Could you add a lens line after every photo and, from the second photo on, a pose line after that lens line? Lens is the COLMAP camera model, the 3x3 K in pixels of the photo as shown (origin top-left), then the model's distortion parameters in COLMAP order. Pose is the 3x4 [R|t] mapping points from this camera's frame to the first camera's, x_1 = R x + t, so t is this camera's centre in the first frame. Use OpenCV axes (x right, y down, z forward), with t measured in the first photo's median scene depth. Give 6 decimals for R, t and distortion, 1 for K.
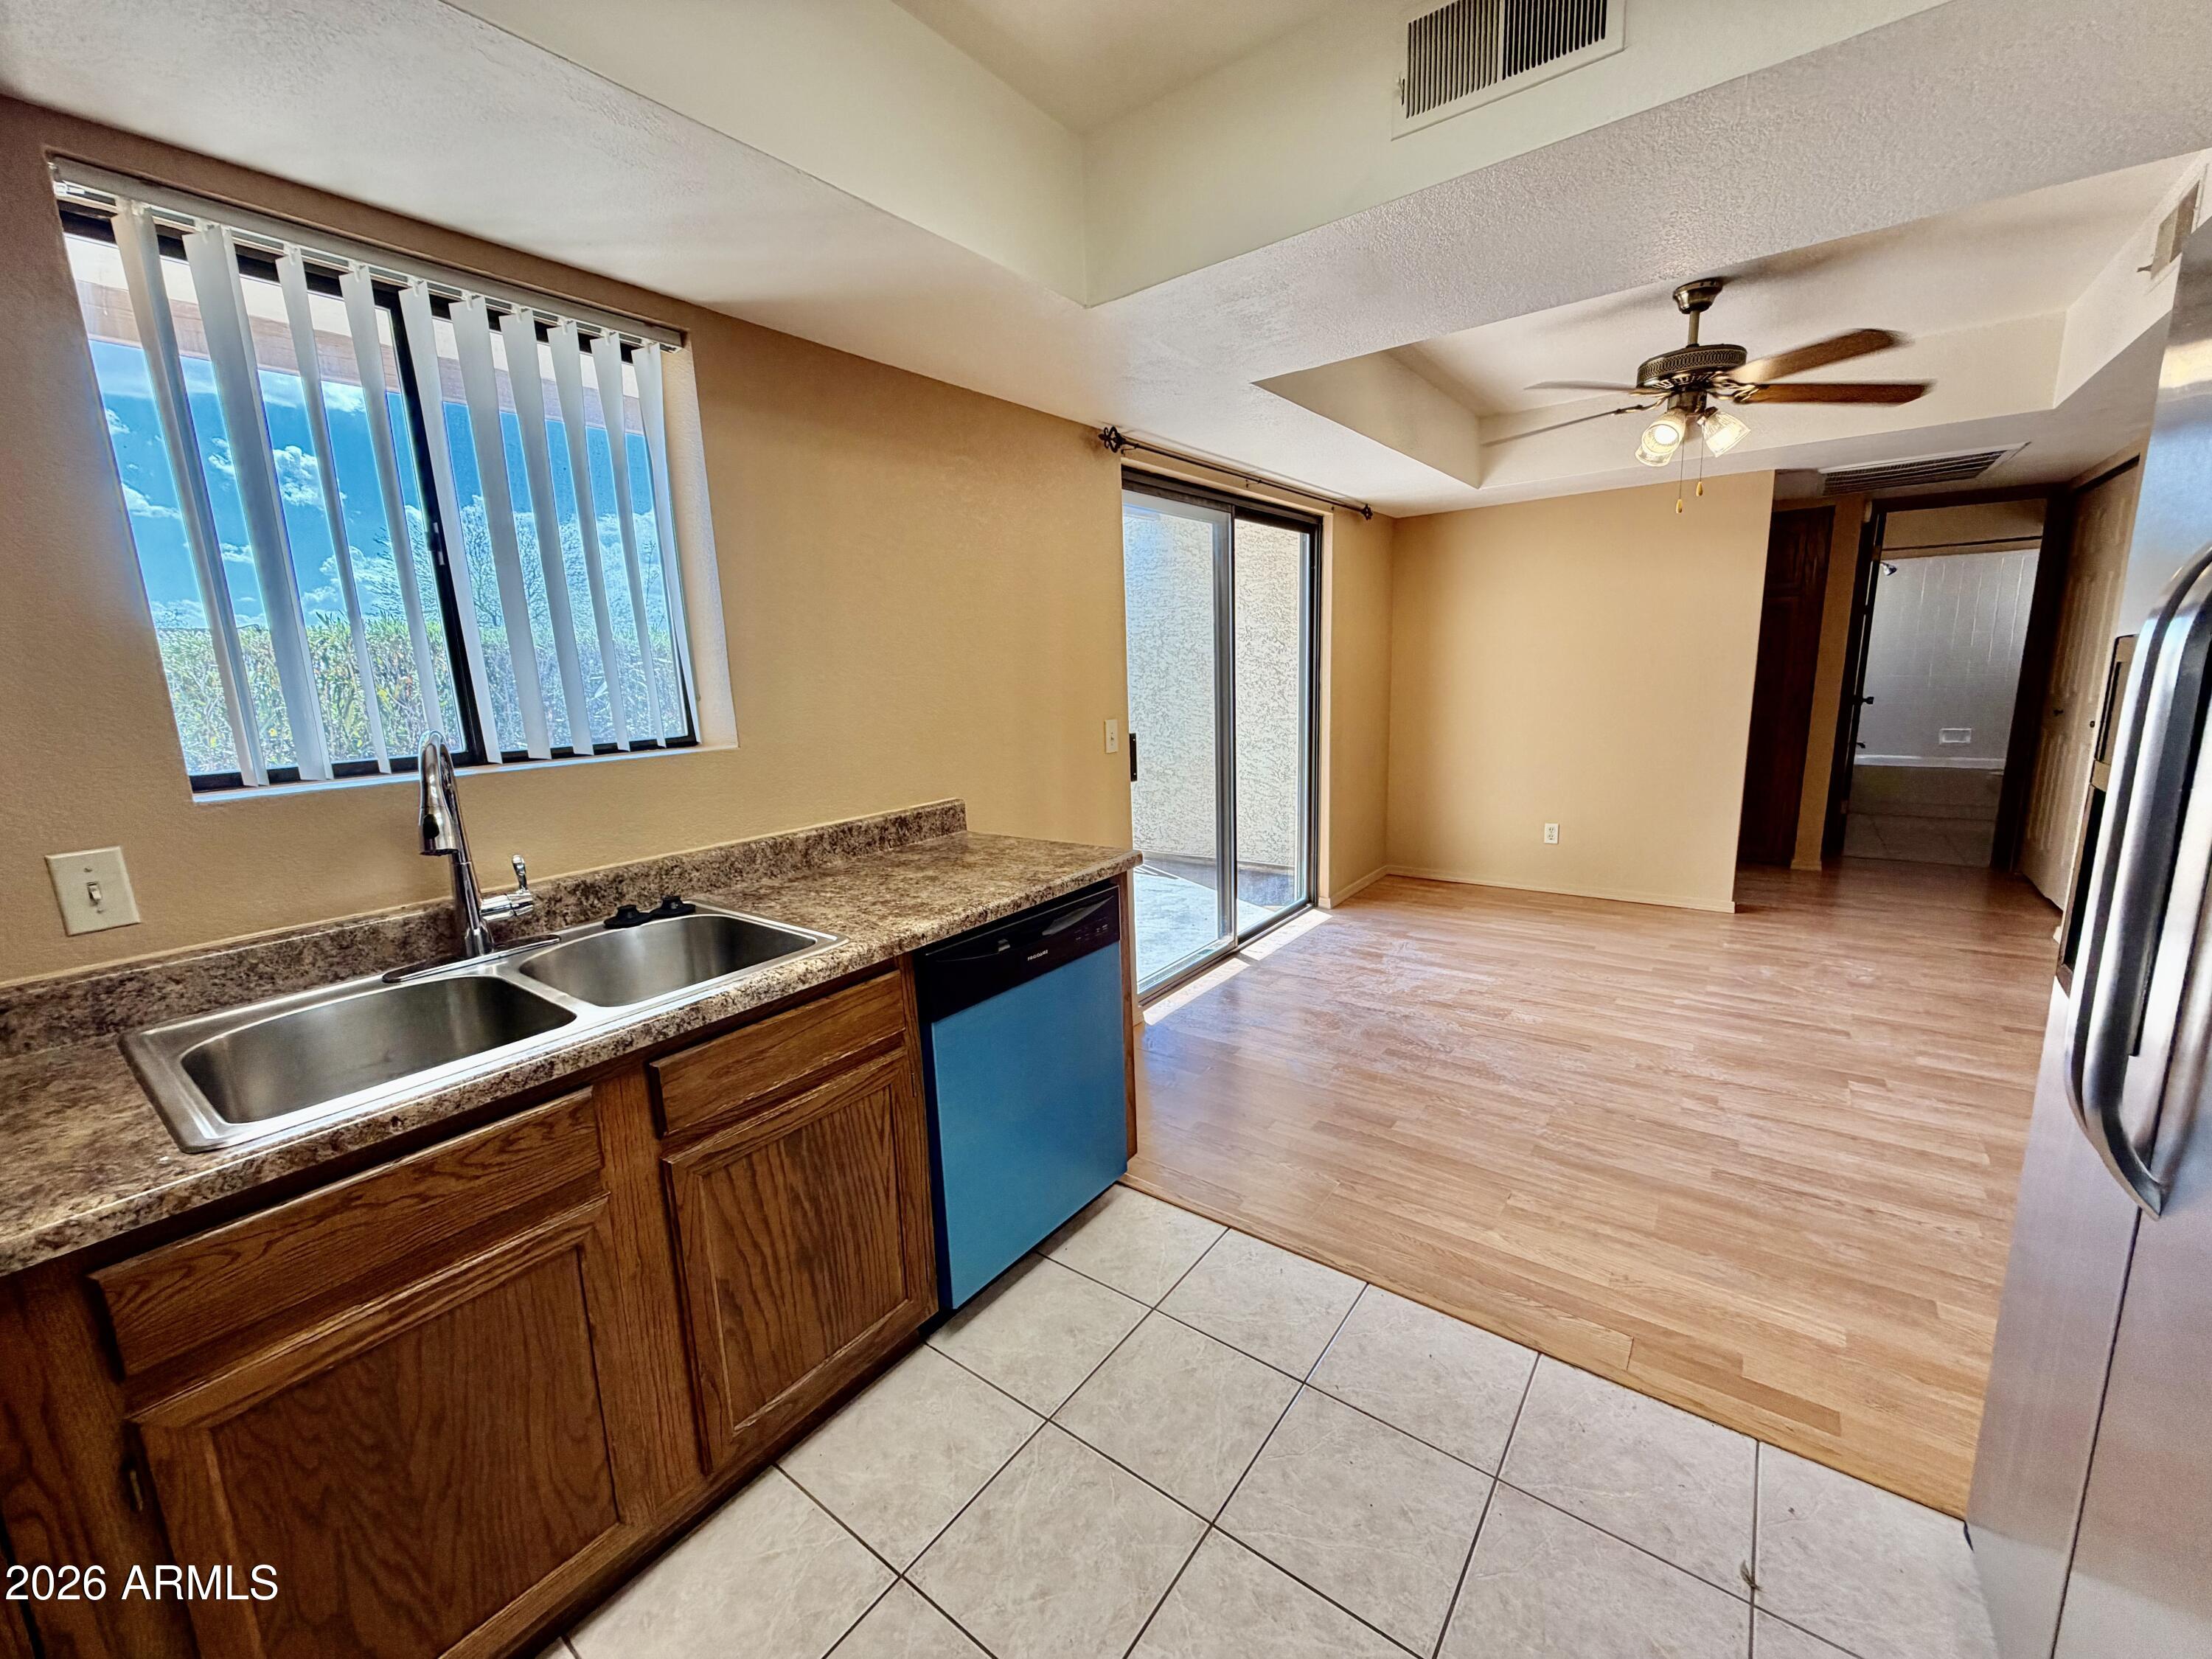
lens RADIAL K [[890.4, 0, 1100.3], [0, 890.4, 833.2], [0, 0, 1]] dist [-0.003985, 0.001383]
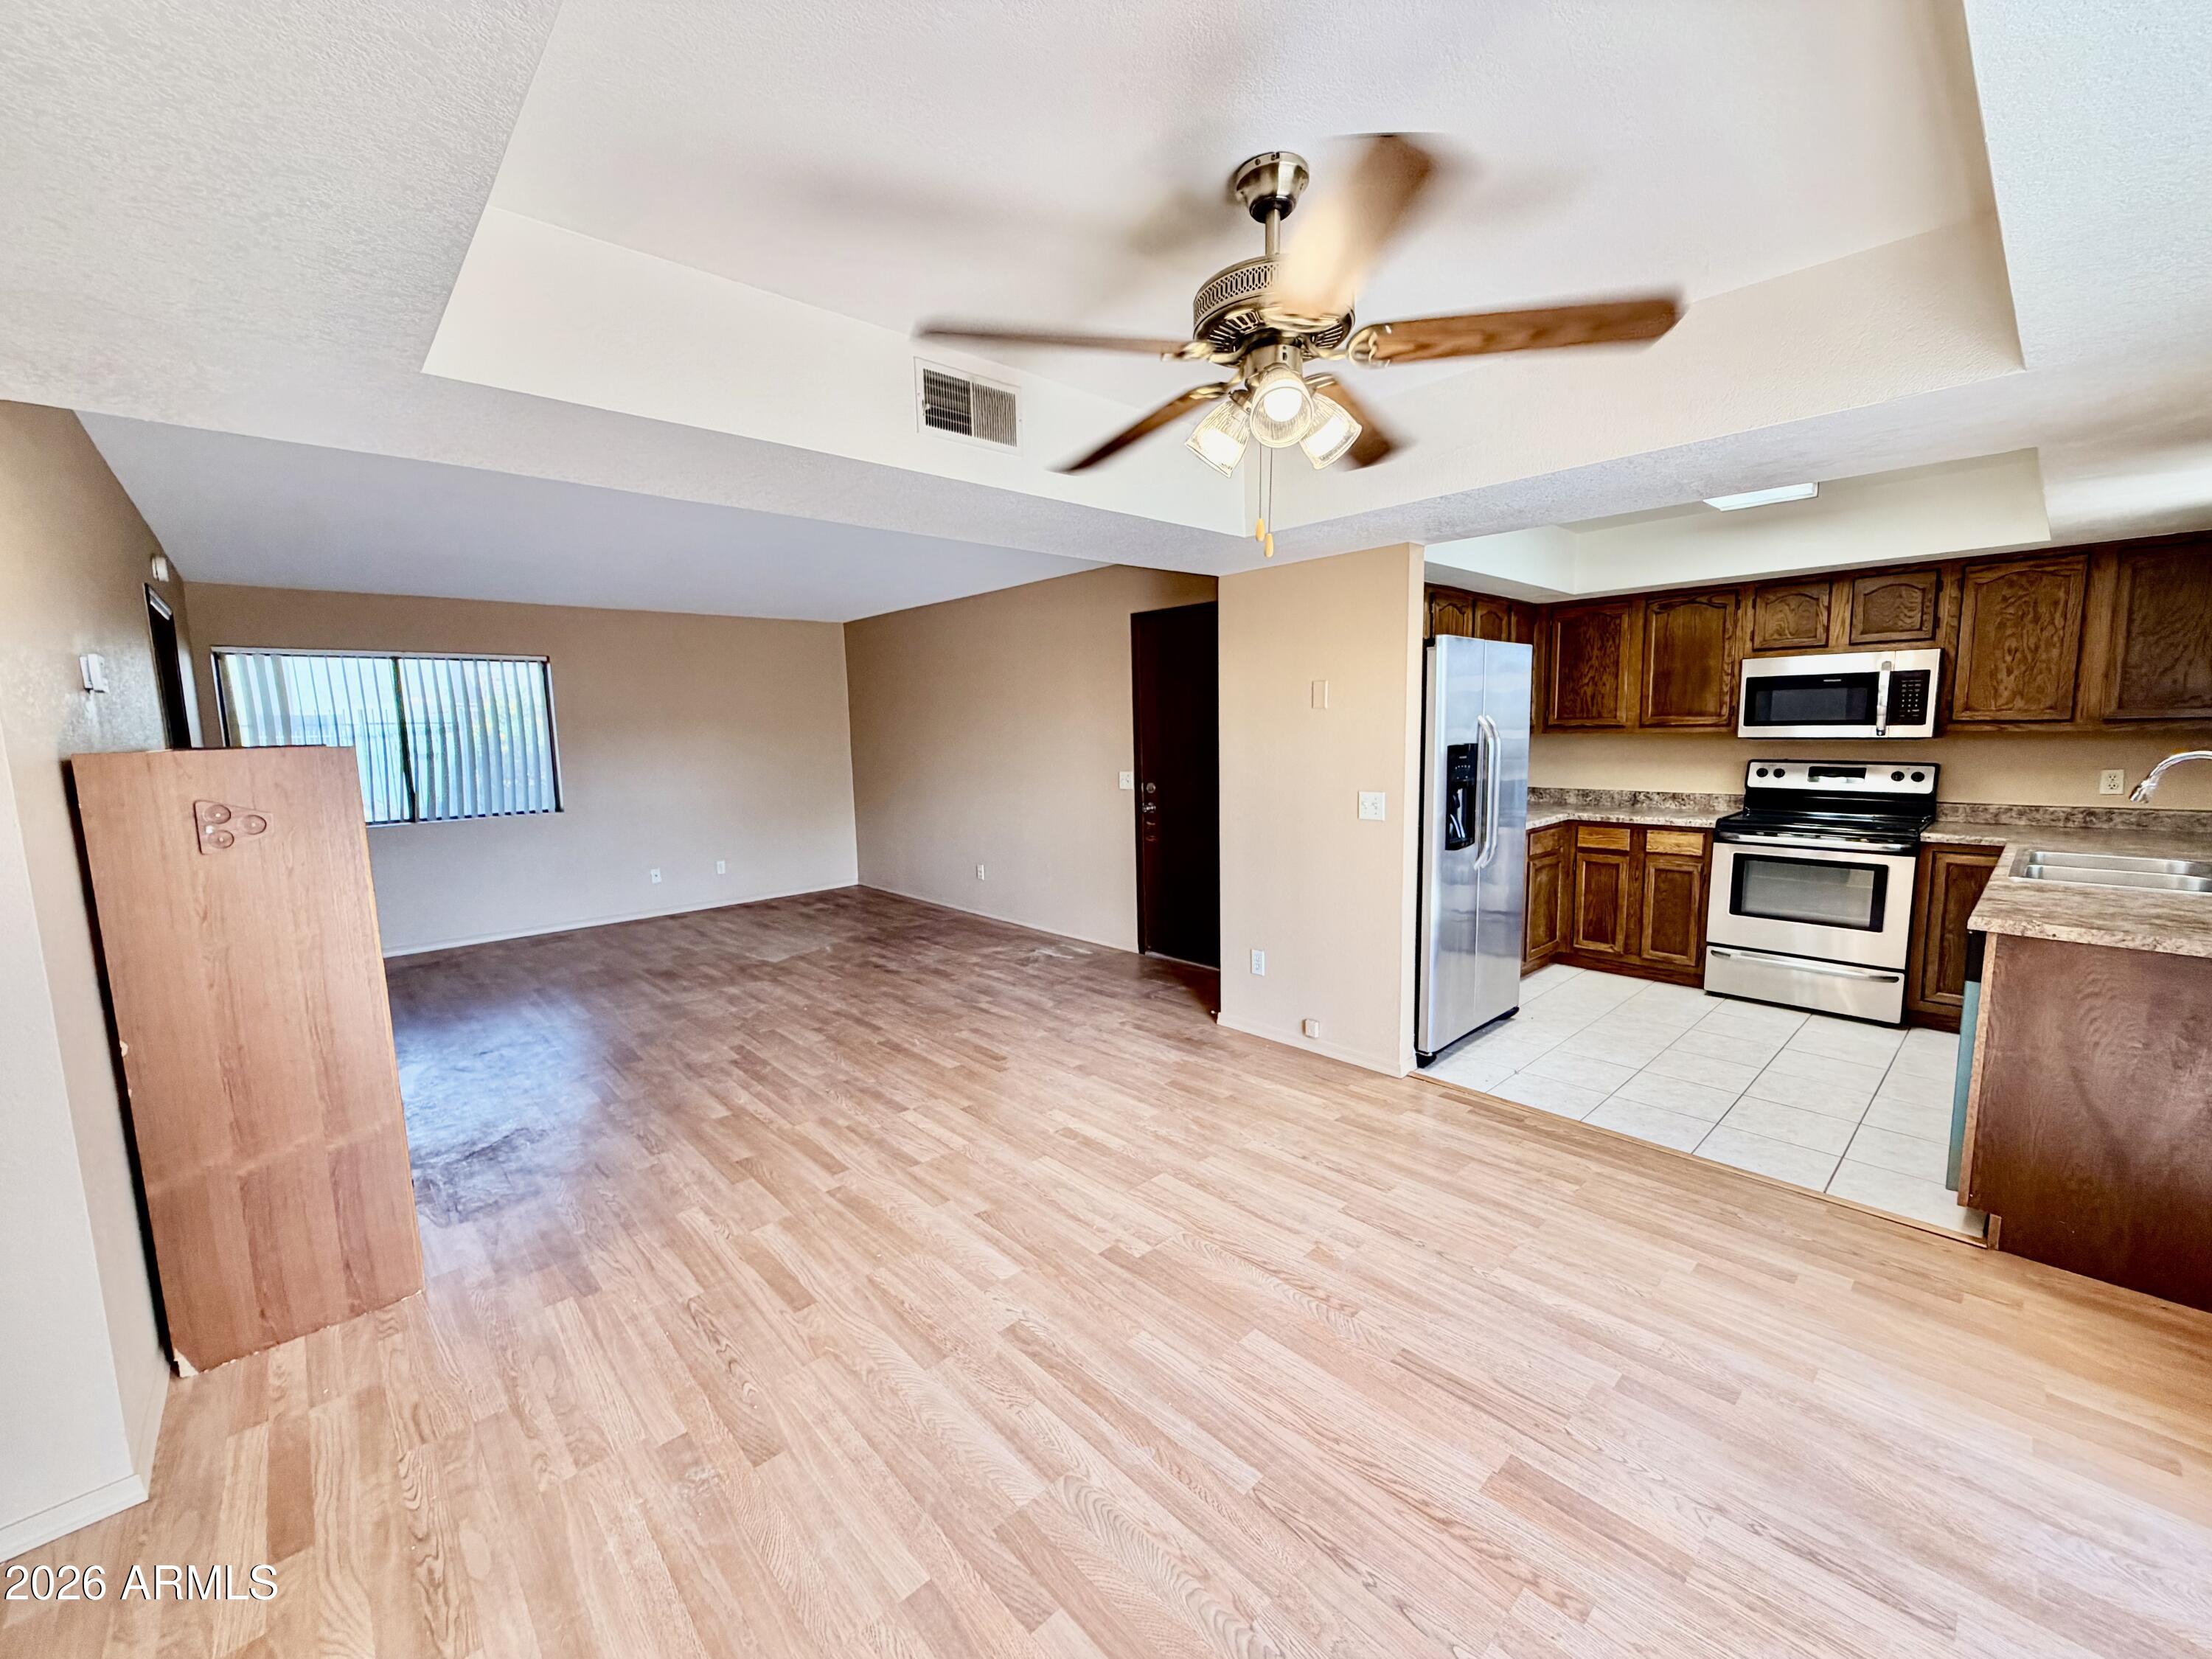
lens RADIAL K [[890.4, 0, 1099.6], [0, 890.4, 830.0], [0, 0, 1]] dist [-0.003985, 0.001383]
pose [[-0.982258, 0.036279, 0.183991, 0.887659], [0.090226, 0.951518, 0.294063, -0.495900], [-0.164402, 0.305446, -0.937910, 2.164504]]
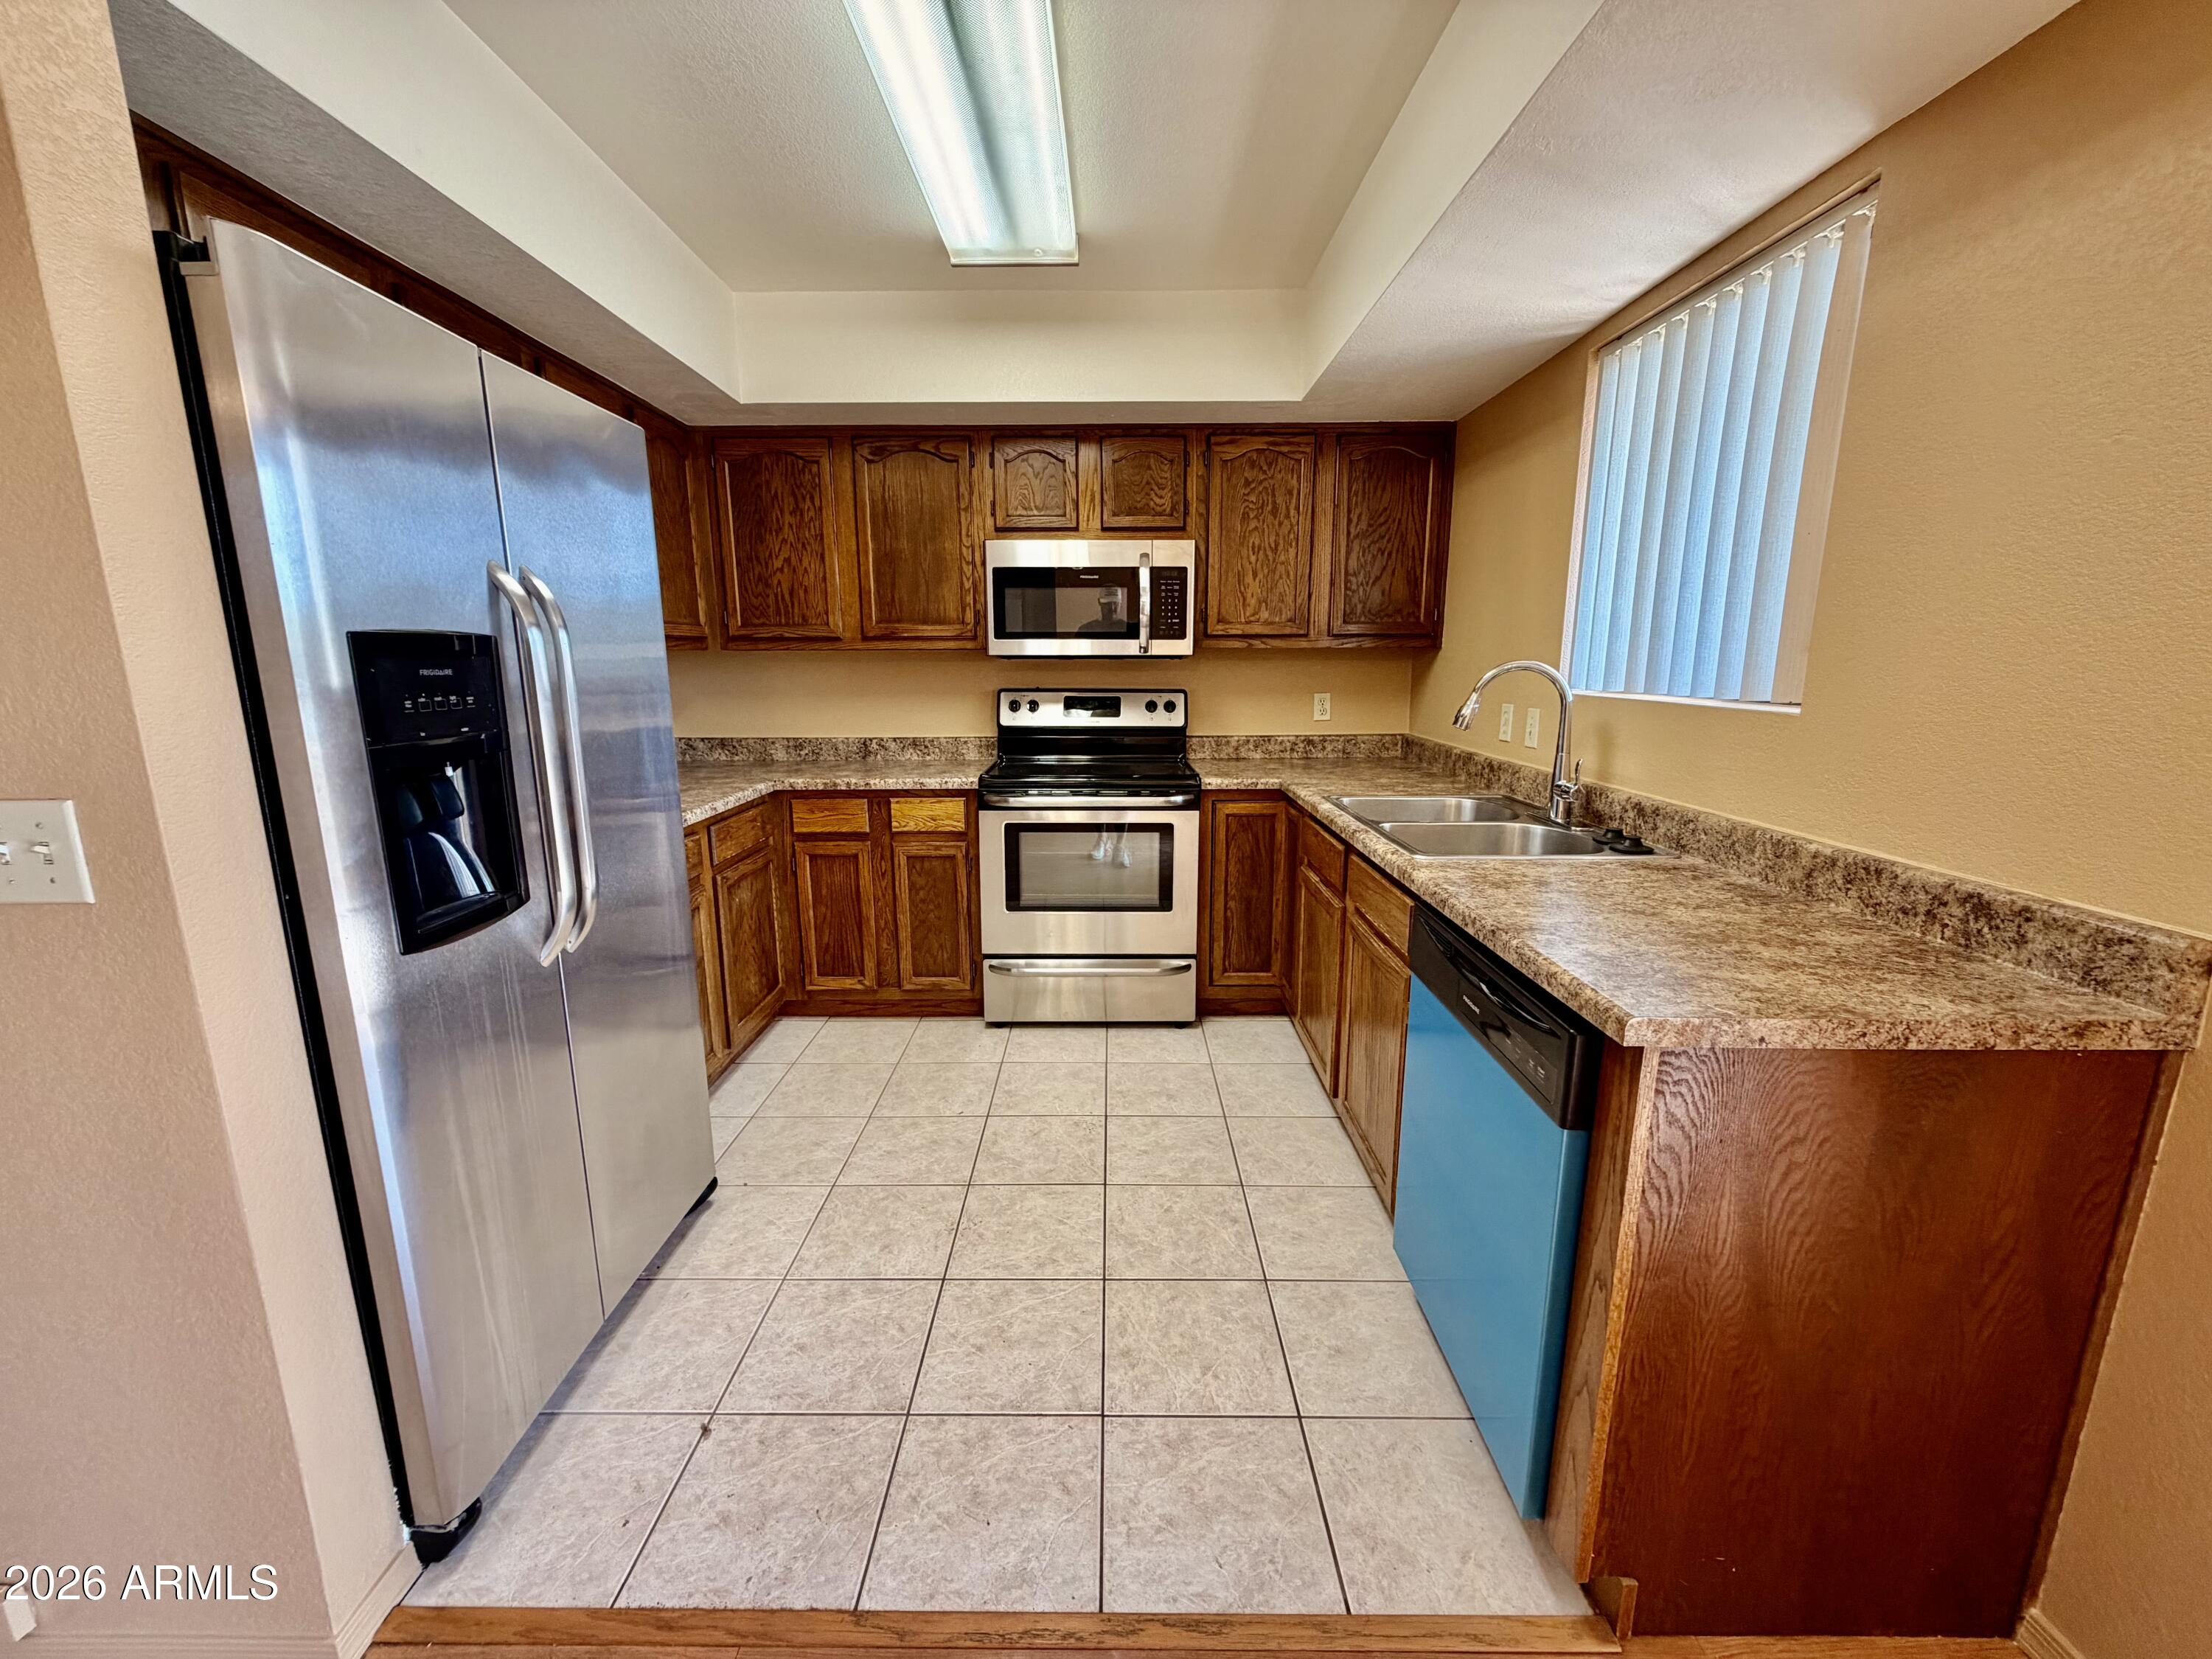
lens RADIAL K [[890.4, 0, 1100.8], [0, 890.4, 838.1], [0, 0, 1]] dist [-0.003985, 0.001383]
pose [[-0.804775, 0.157375, -0.572338, 0.514004], [-0.077661, 0.928009, 0.364374, -0.212185], [0.588478, 0.337687, -0.734617, 1.138971]]
